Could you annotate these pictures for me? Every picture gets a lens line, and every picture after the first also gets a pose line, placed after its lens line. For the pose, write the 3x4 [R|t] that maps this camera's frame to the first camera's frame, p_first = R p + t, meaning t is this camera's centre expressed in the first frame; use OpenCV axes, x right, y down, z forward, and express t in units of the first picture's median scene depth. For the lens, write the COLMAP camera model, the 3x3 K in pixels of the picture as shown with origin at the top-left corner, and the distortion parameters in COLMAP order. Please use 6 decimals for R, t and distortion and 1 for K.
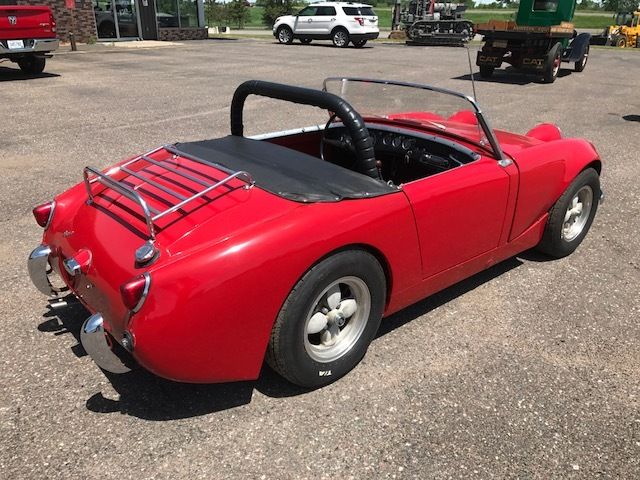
lens RADIAL K [[523.4, 0, 320.0], [0, 523.4, 240.0], [0, 0, 1]] dist [0.015950, -0.008544]
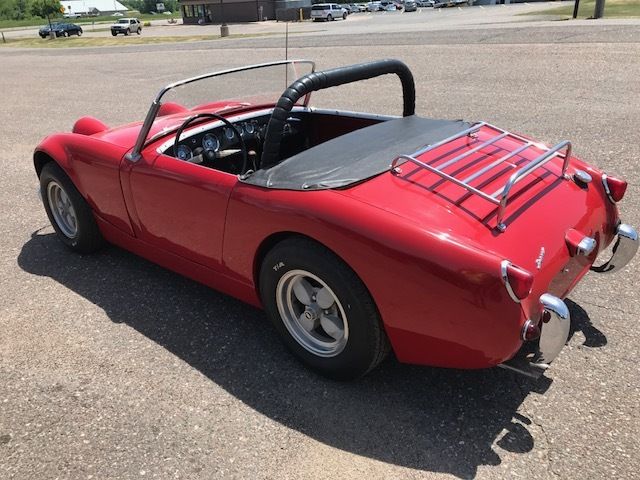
lens RADIAL K [[523.4, 0, 320.0], [0, 523.4, 240.0], [0, 0, 1]] dist [0.015950, -0.008544]
pose [[-0.132412, -0.409573, 0.902617, -0.233539], [0.418837, 0.802222, 0.425460, -0.104796], [-0.898356, 0.434385, 0.065321, 0.252659]]
